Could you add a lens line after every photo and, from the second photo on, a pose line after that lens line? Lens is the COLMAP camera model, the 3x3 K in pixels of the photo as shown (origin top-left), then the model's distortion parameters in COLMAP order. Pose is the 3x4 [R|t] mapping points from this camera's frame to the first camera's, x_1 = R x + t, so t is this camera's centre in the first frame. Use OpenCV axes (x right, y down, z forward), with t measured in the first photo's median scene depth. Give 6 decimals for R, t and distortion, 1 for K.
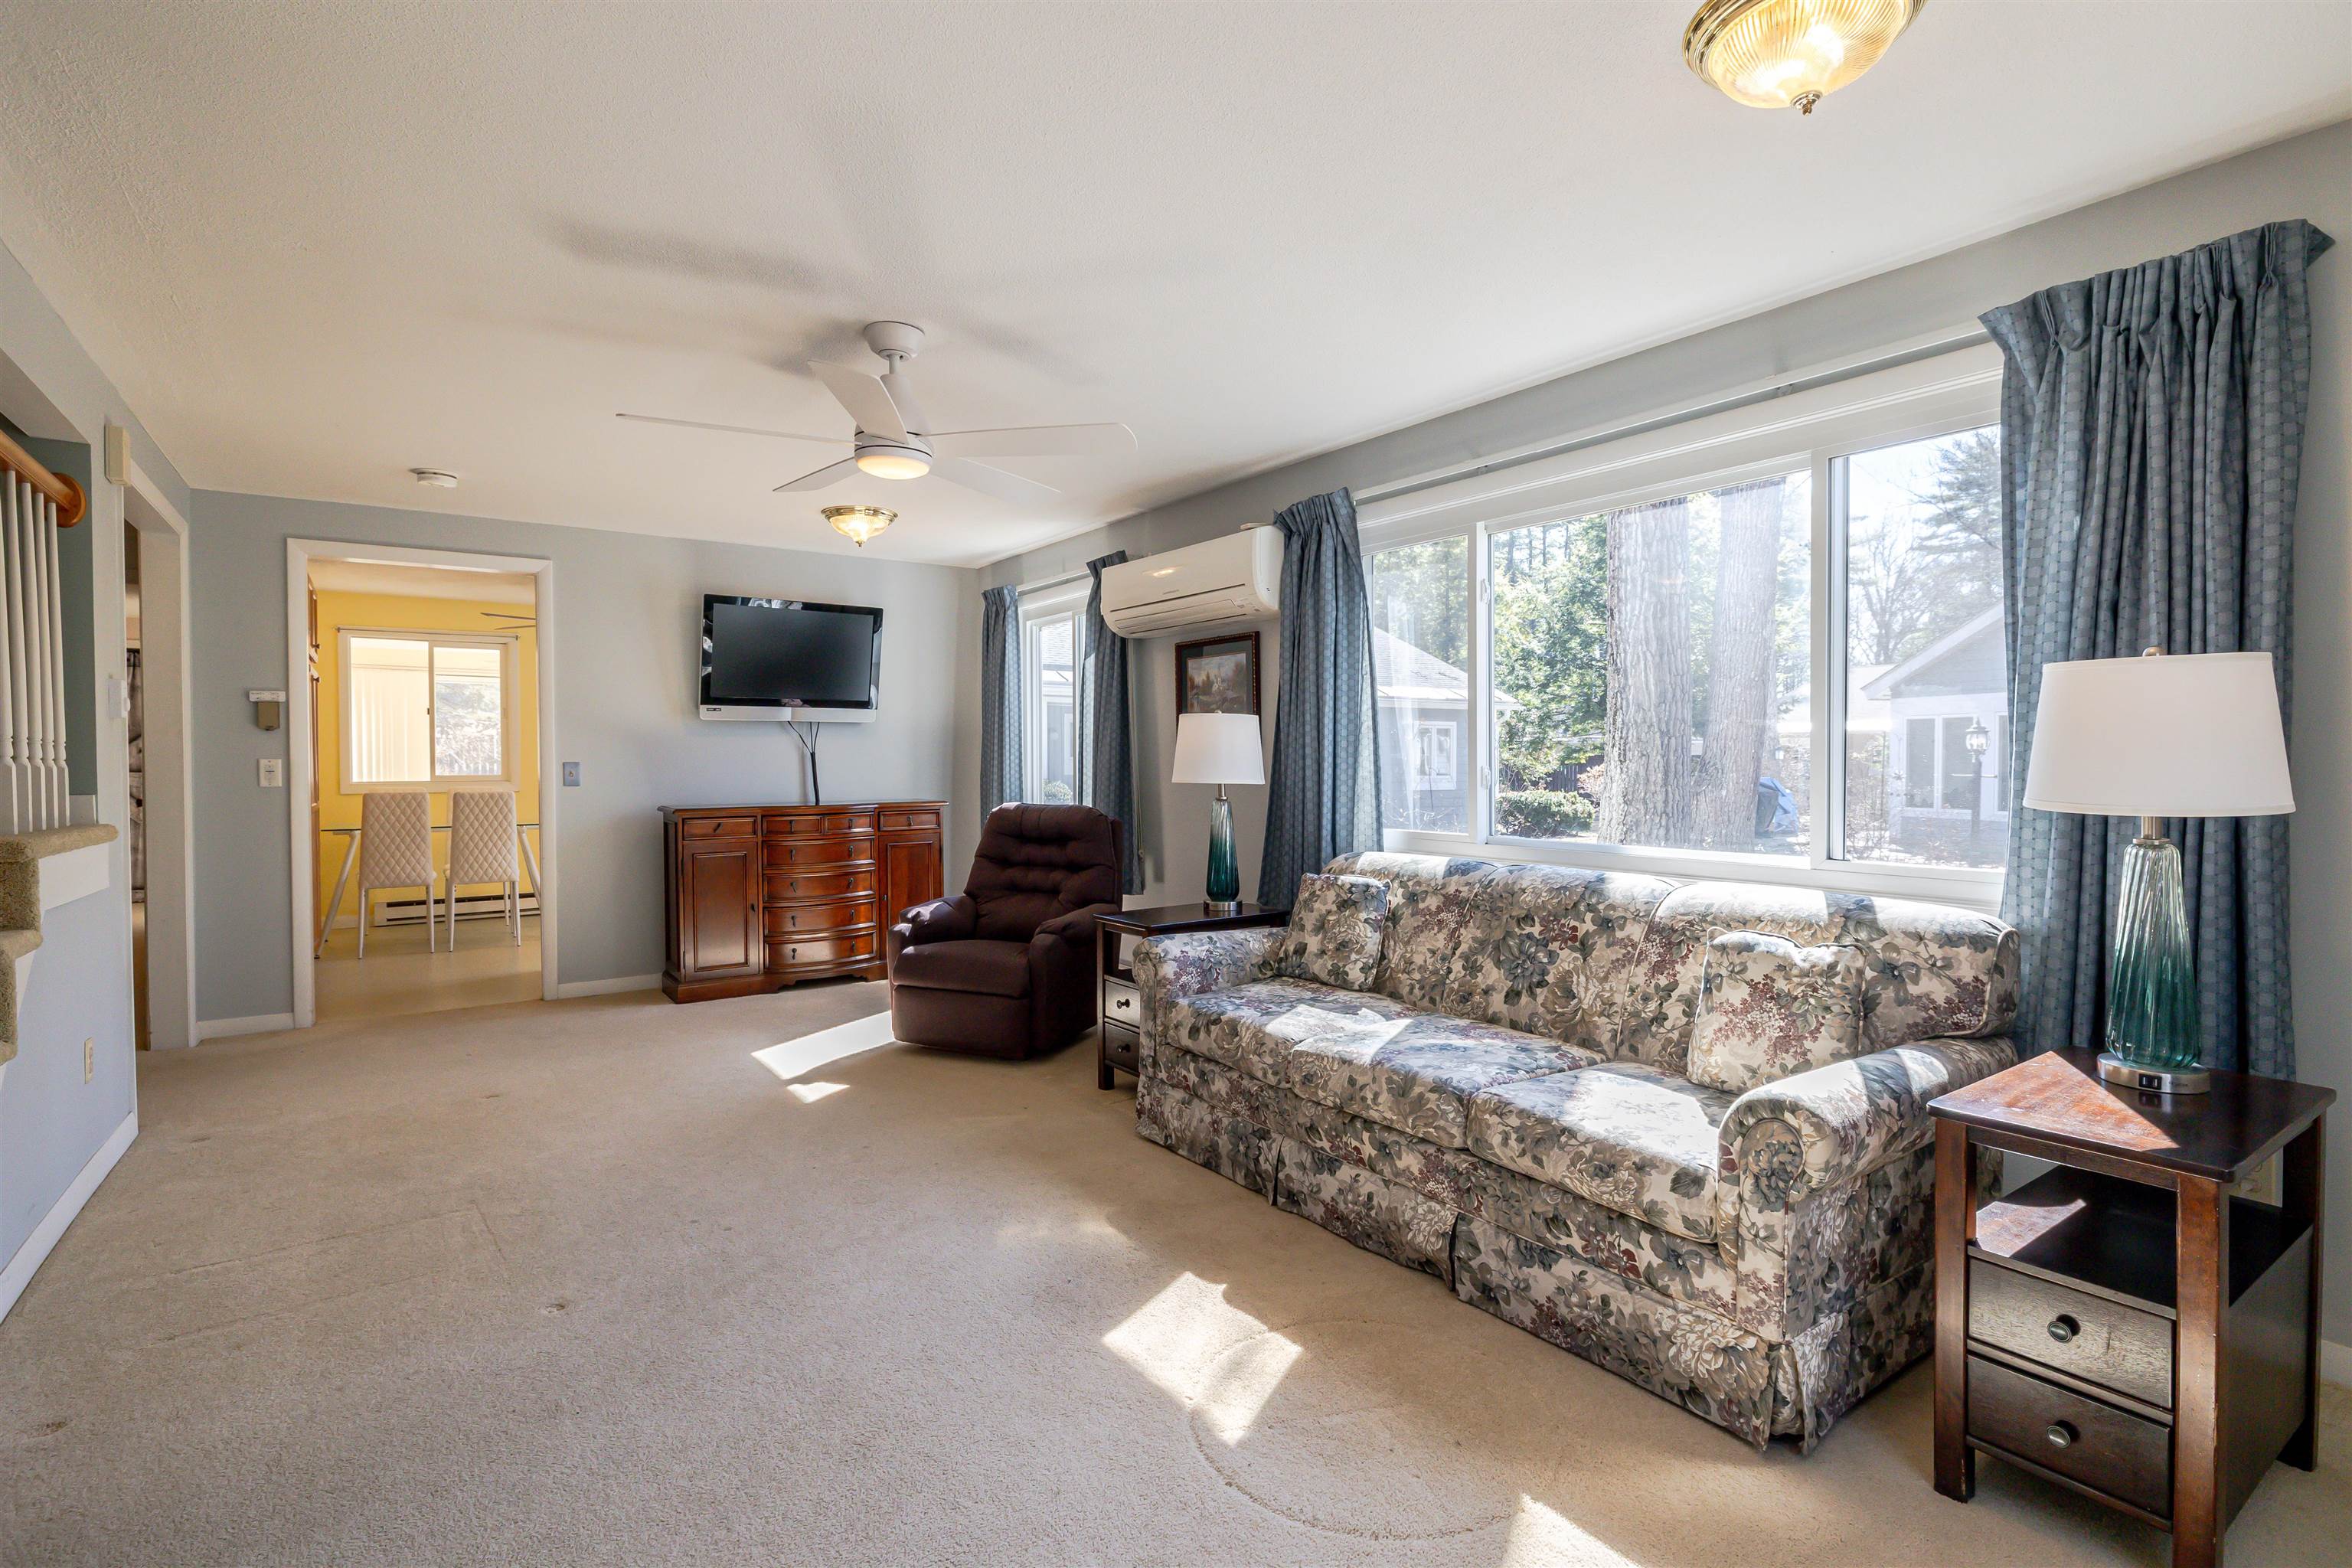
lens RADIAL K [[1094.3, 0, 1173.6], [0, 1094.3, 786.2], [0, 0, 1]] dist [0.000680, -0.000066]
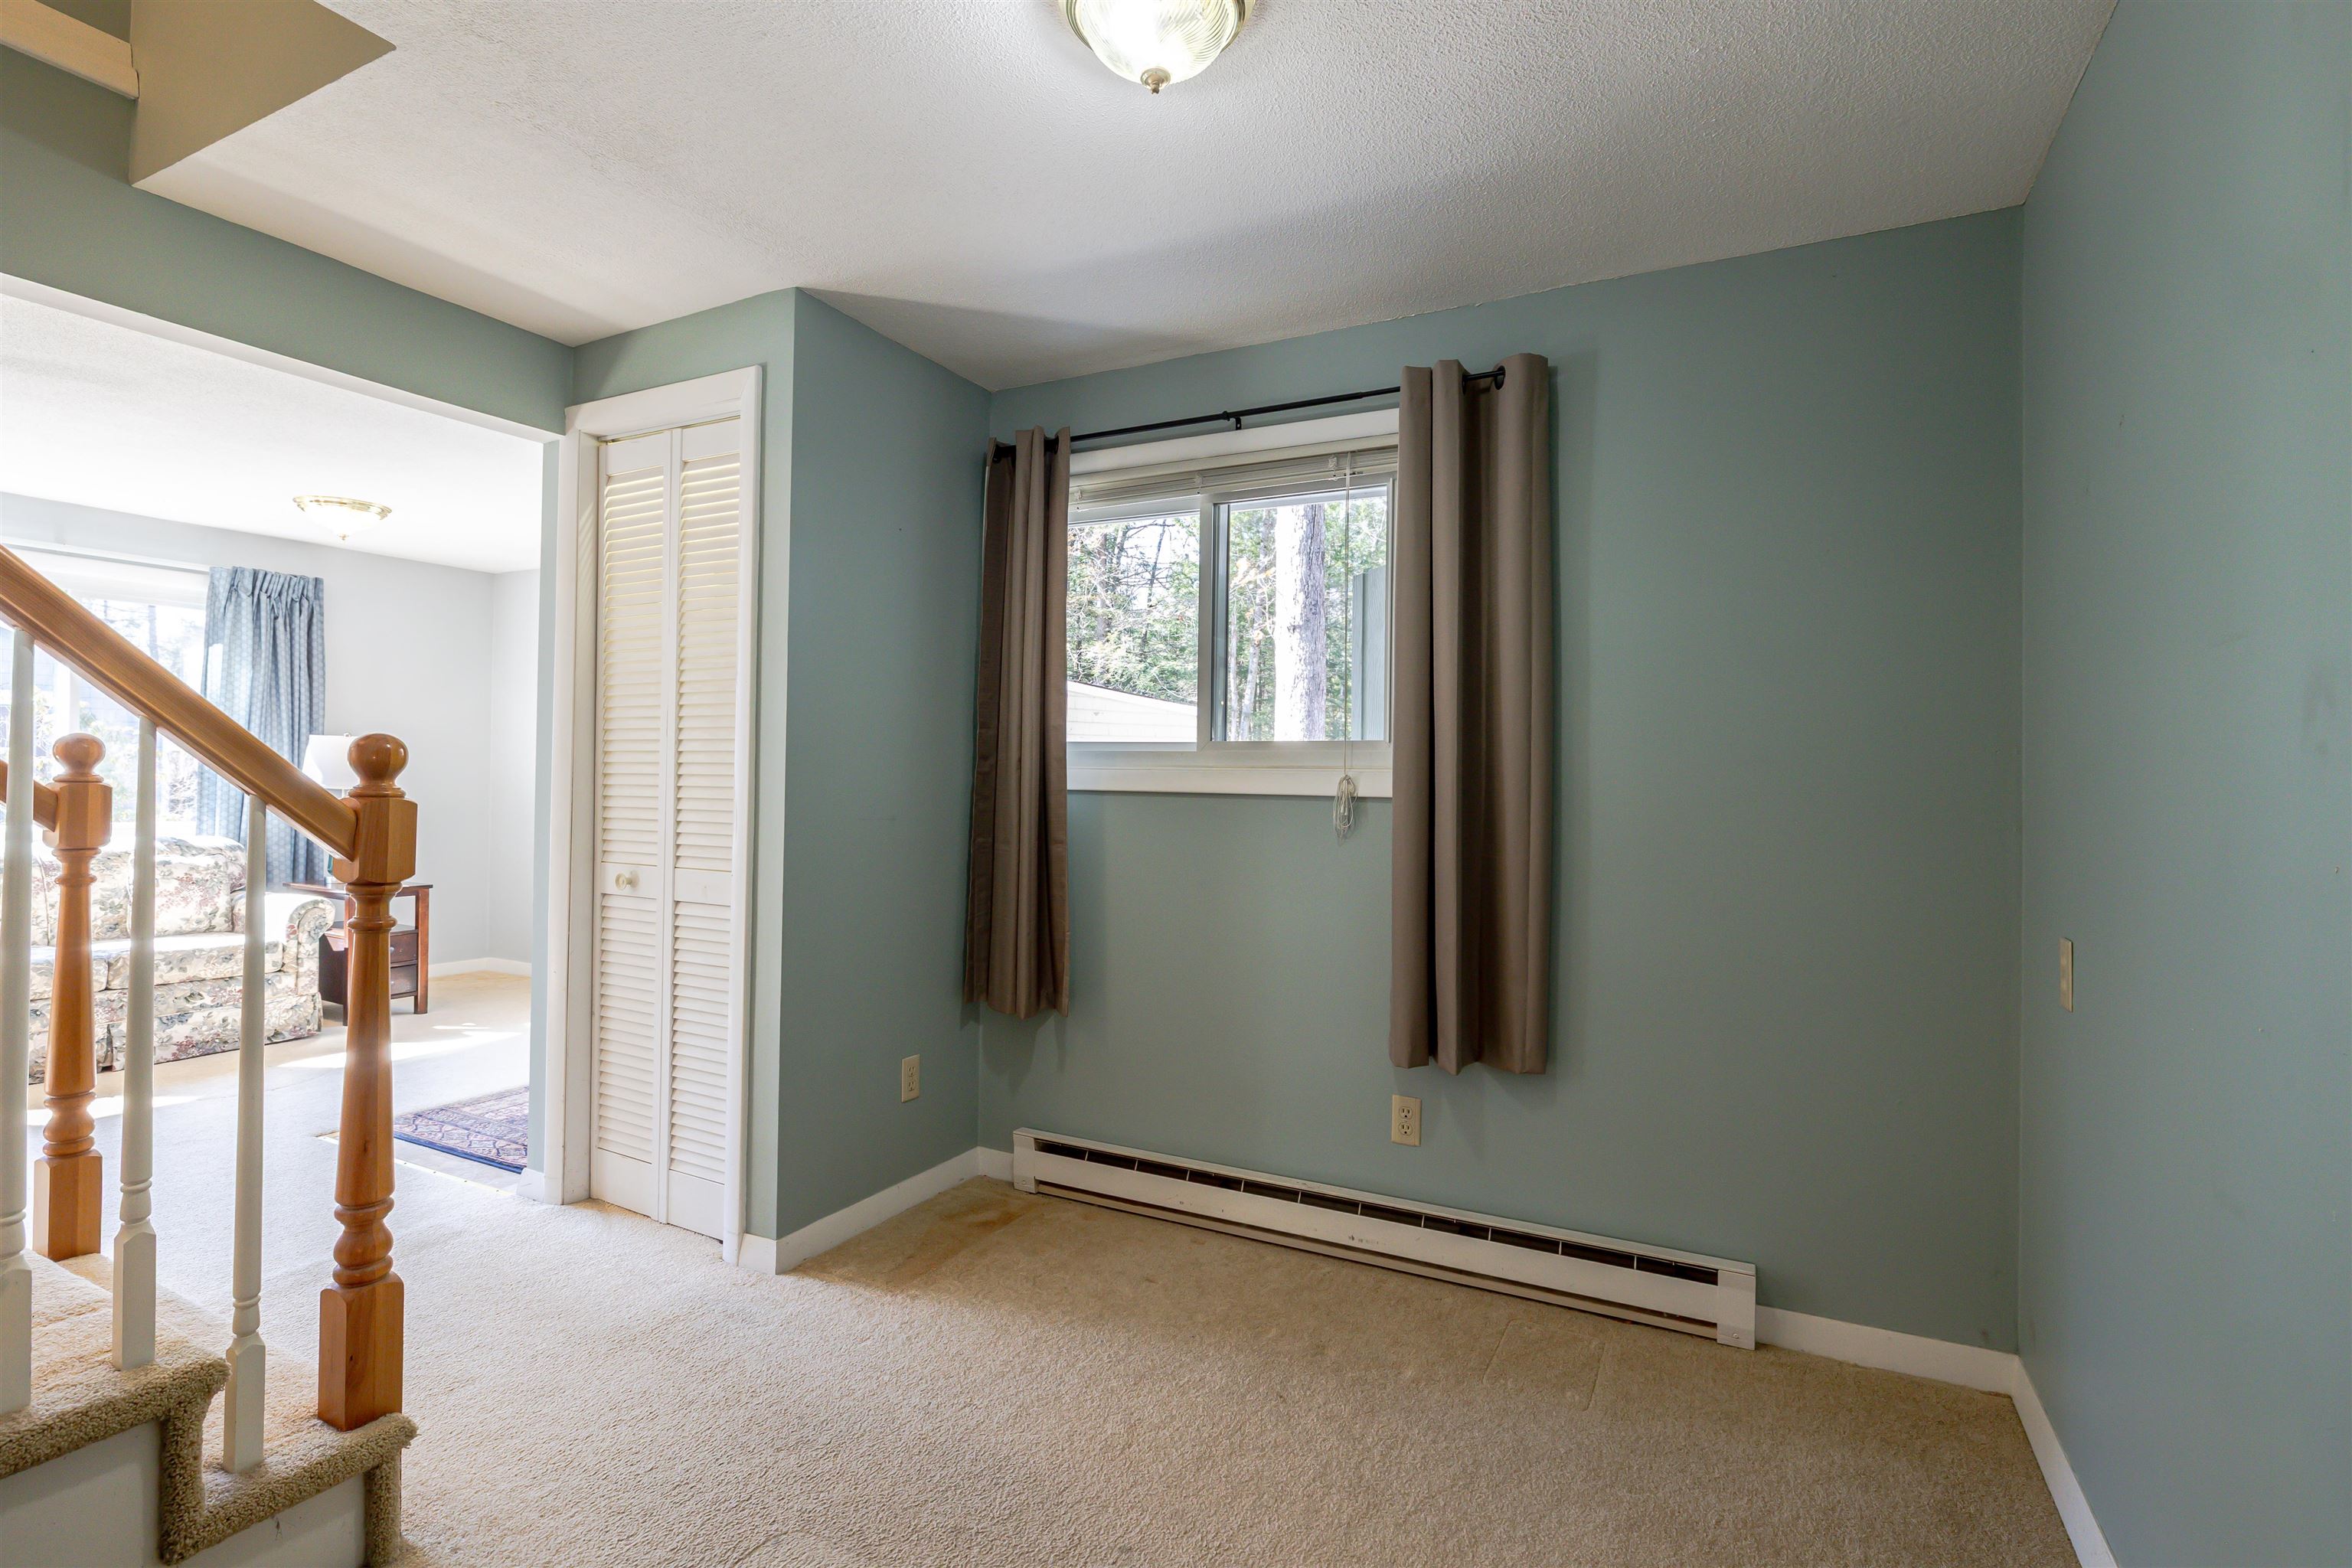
lens RADIAL K [[1094.3, 0, 1178.3], [0, 1094.3, 781.2], [0, 0, 1]] dist [0.000680, -0.000066]
pose [[-0.462994, -0.000342, 0.886361, -2.182909], [0.004448, 0.999986, 0.002709, 0.002318], [-0.886350, 0.005197, -0.462986, 0.302567]]
